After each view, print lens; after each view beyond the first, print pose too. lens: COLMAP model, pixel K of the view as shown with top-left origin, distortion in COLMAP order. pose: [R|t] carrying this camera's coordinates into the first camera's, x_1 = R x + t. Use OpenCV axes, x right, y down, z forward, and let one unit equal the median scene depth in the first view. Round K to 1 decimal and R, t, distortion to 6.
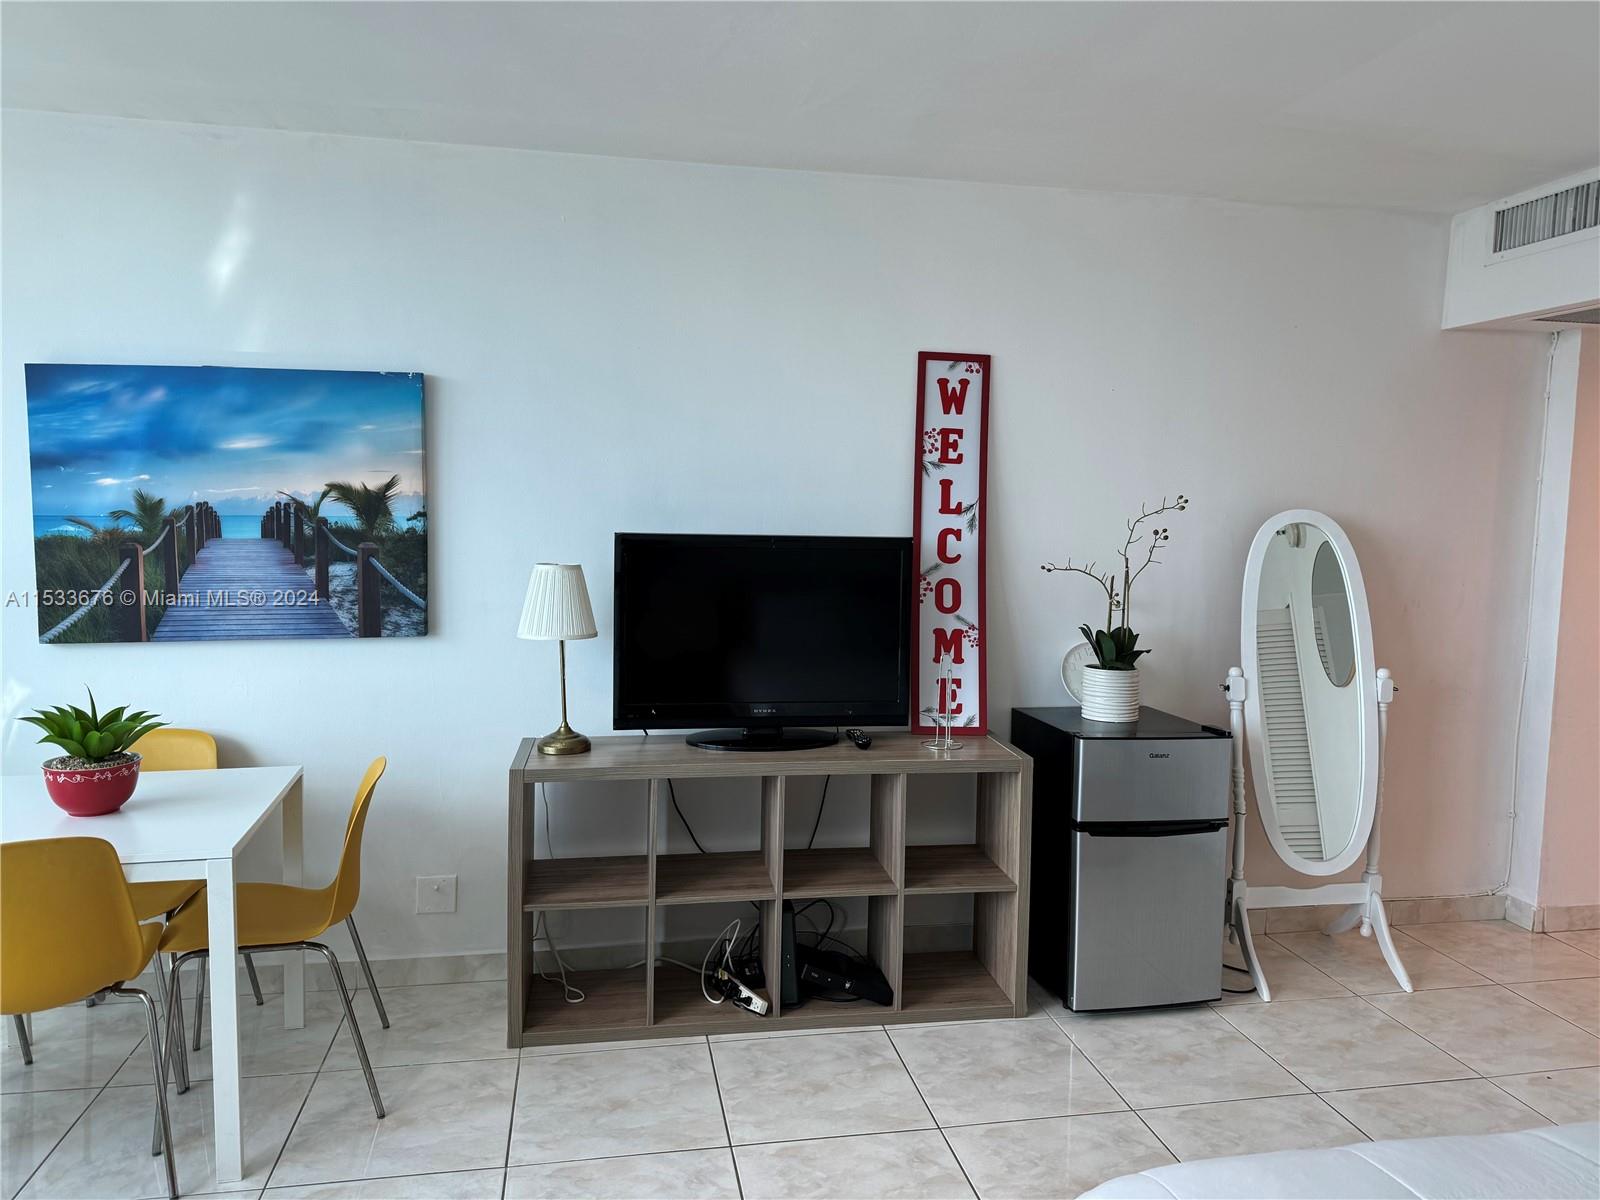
lens RADIAL K [[1123.9, 0, 805.5], [0, 1123.9, 597.3], [0, 0, 1]] dist [0.131010, -0.159280]
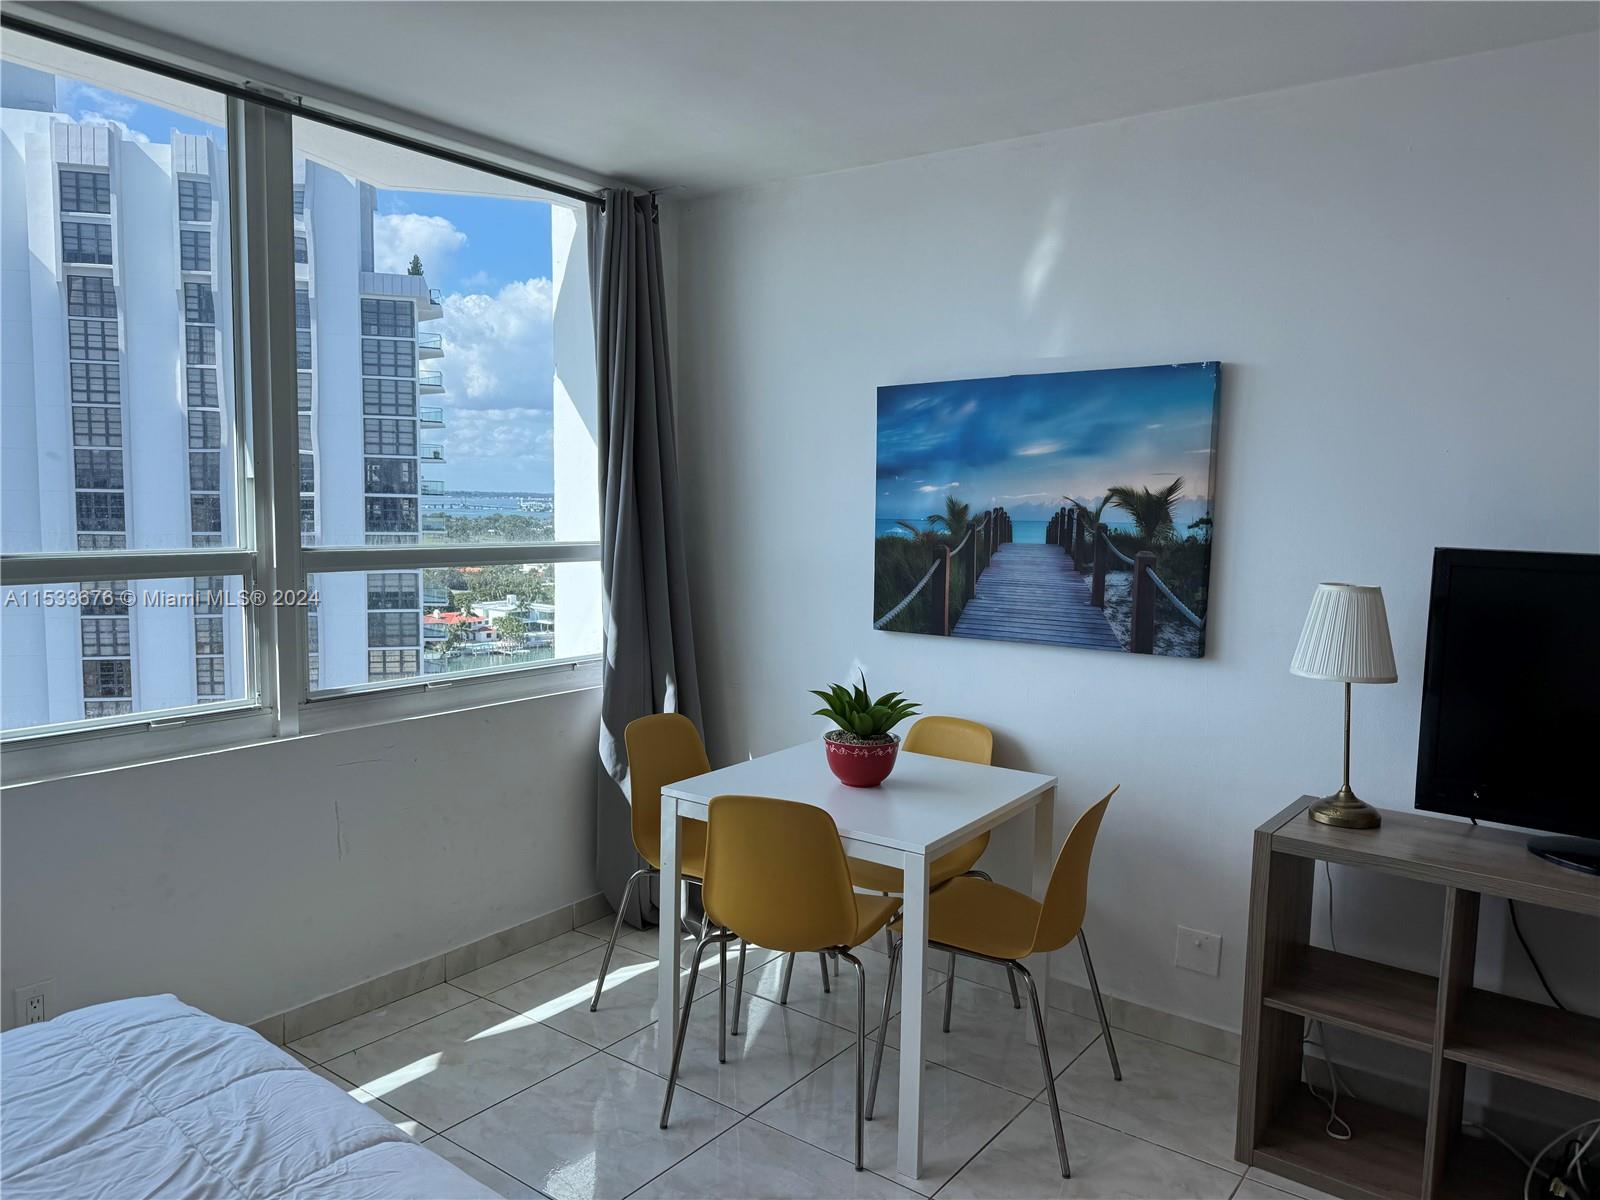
lens RADIAL K [[1122.3, 0, 796.9], [0, 1122.3, 603.2], [0, 0, 1]] dist [0.104546, -0.132005]
pose [[0.669610, 0.068596, -0.739539, 0.108372], [-0.072236, 0.997020, 0.027074, -0.010350], [0.739192, 0.035292, 0.672569, 0.173536]]
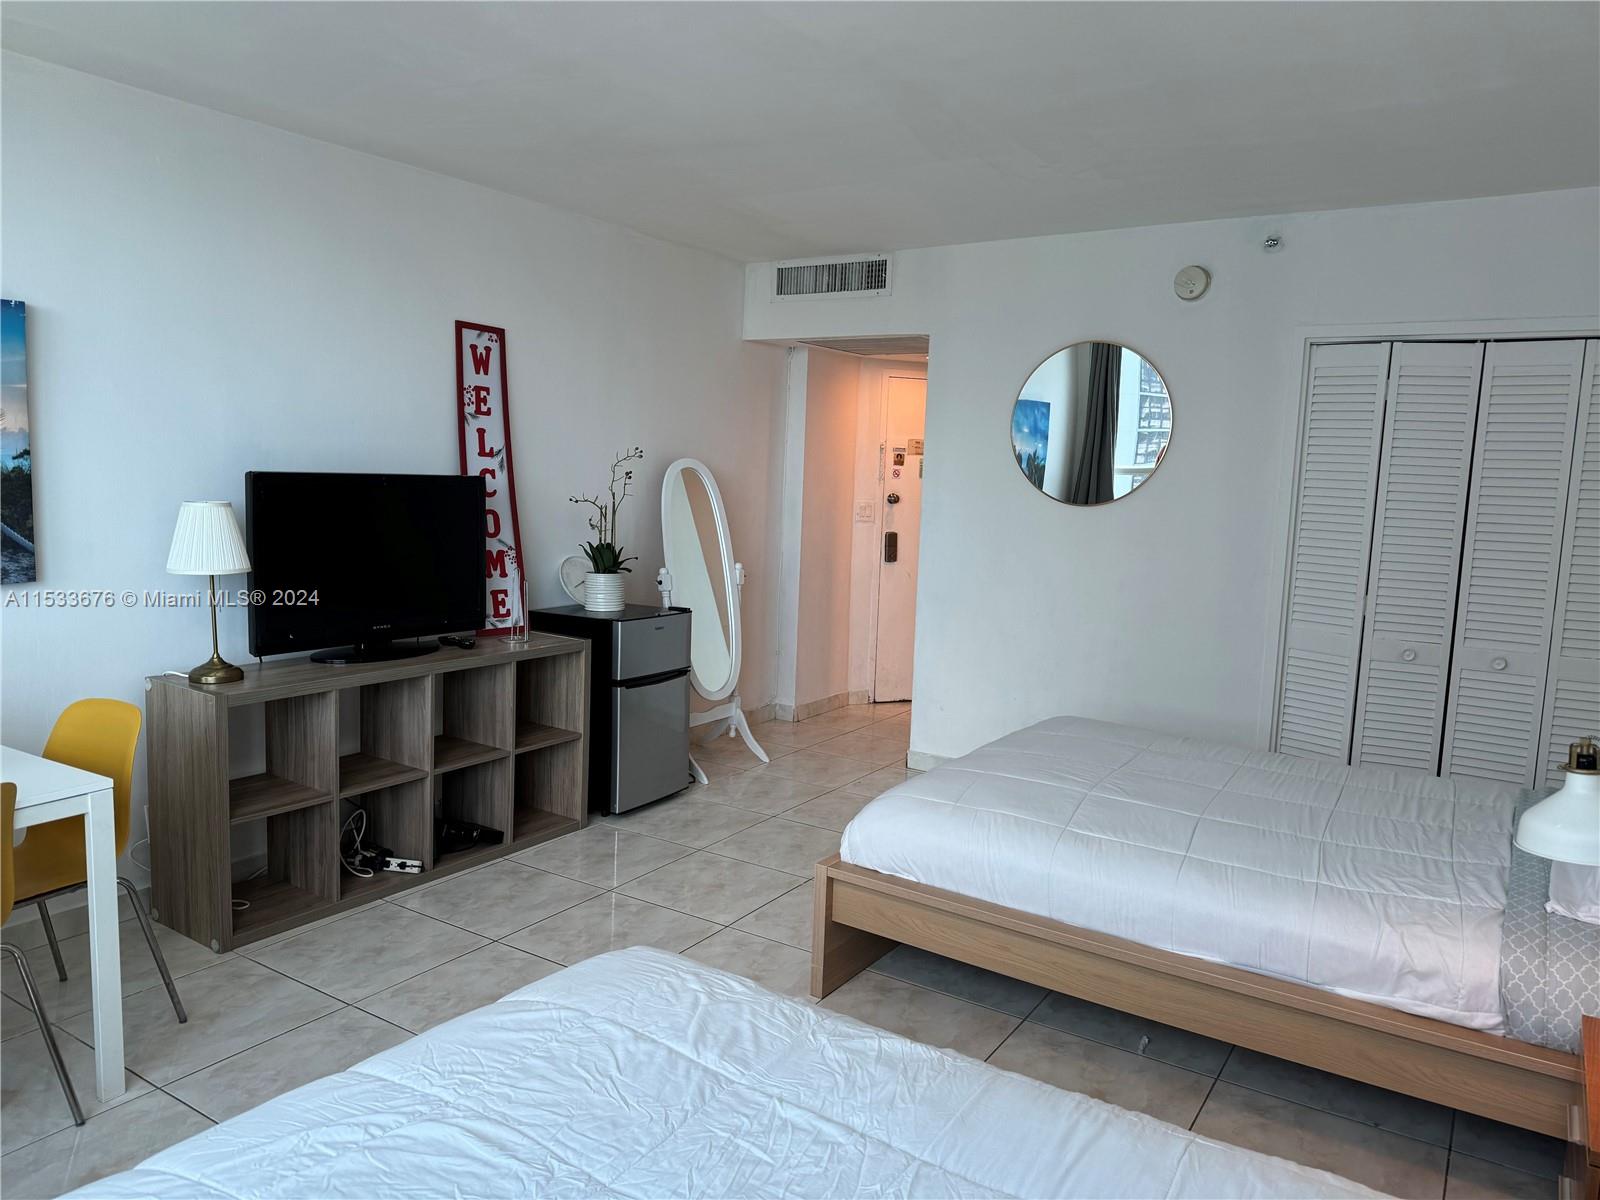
lens RADIAL K [[1122.3, 0, 796.9], [0, 1122.3, 603.2], [0, 0, 1]] dist [0.104546, -0.132005]
pose [[0.696340, -0.081763, 0.713039, -0.579567], [0.034131, 0.996138, 0.080894, -0.003425], [-0.716900, -0.031994, 0.696442, -0.119411]]
